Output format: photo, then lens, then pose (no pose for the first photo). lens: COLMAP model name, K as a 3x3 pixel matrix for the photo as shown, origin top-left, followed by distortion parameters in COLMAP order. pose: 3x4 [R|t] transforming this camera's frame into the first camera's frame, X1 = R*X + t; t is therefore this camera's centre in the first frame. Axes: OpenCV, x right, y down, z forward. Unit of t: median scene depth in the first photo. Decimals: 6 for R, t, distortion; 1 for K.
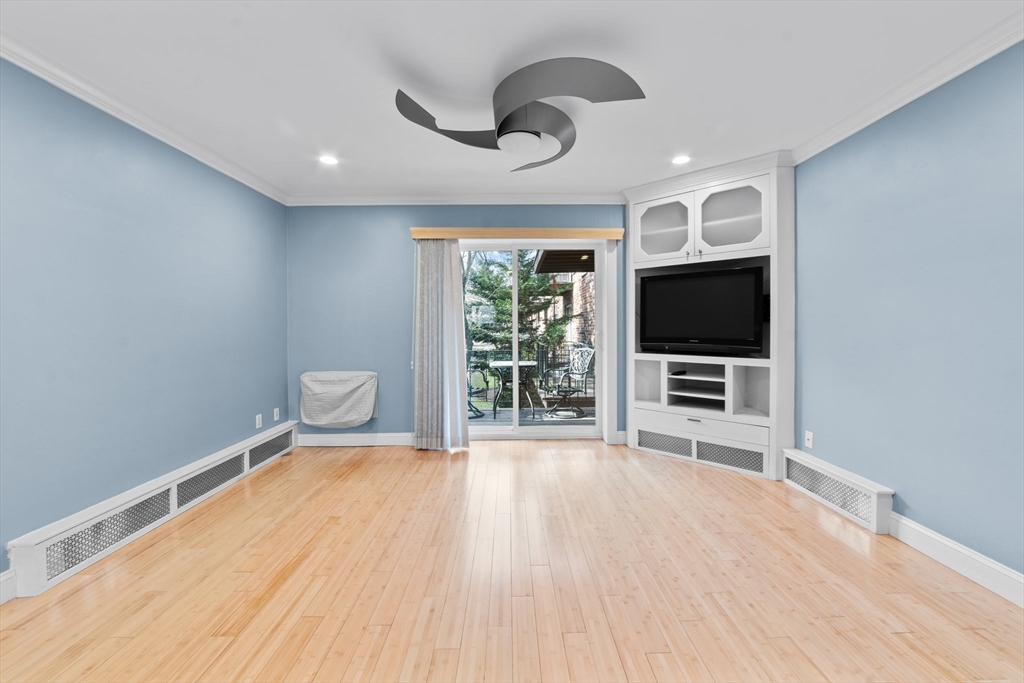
lens RADIAL K [[406.1, 0, 513.7], [0, 406.1, 327.6], [0, 0, 1]] dist [-0.018359, 0.005348]
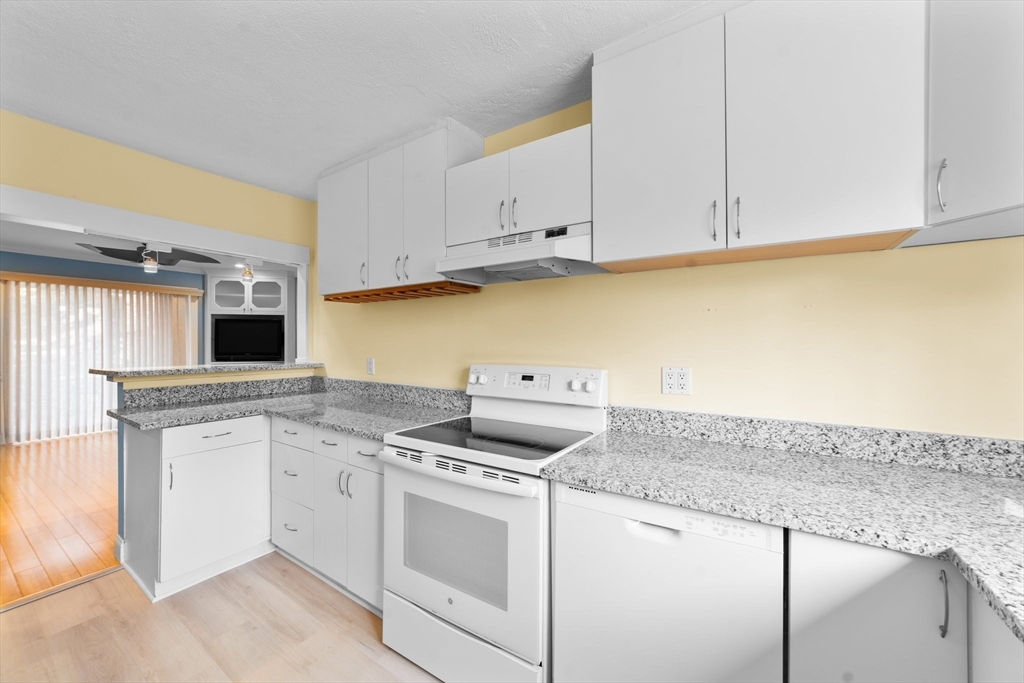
lens RADIAL K [[406.1, 0, 519.1], [0, 406.1, 340.2], [0, 0, 1]] dist [-0.018359, 0.005348]
pose [[0.555059, 0.003114, 0.831805, -0.441995], [0.000052, 0.999993, -0.003778, -0.026157], [-0.831811, 0.002140, 0.555055, -1.157797]]
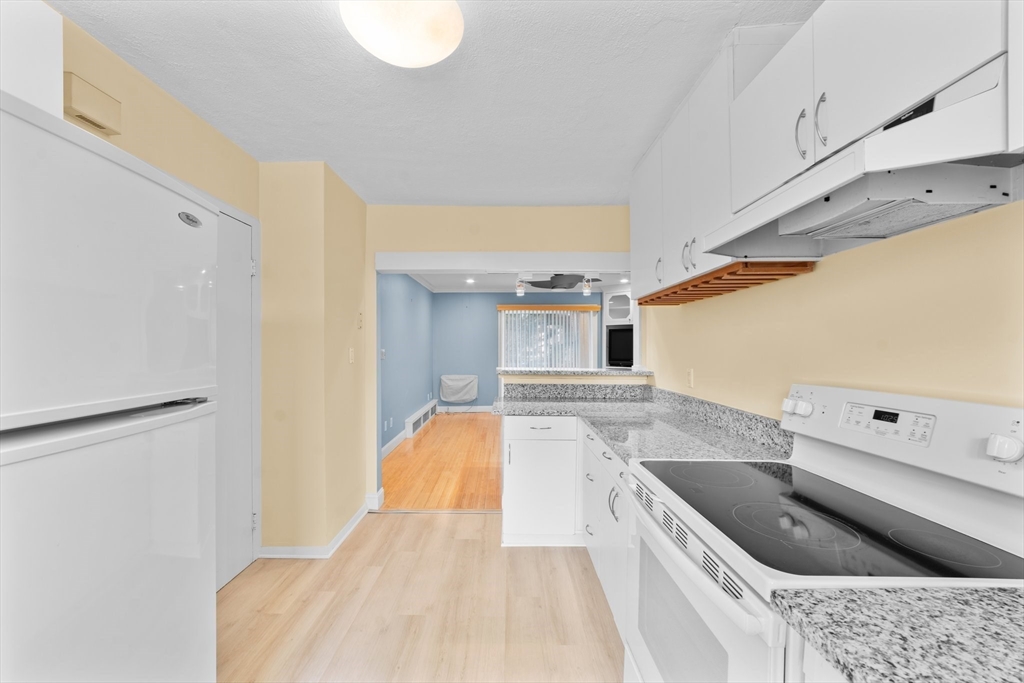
lens RADIAL K [[406.1, 0, 489.7], [0, 406.1, 348.8], [0, 0, 1]] dist [-0.018359, 0.005348]
pose [[0.998803, 0.001350, -0.048888, -0.205217], [-0.001370, 0.999999, -0.000365, -0.025377], [0.048887, 0.000432, 0.998804, -1.168678]]
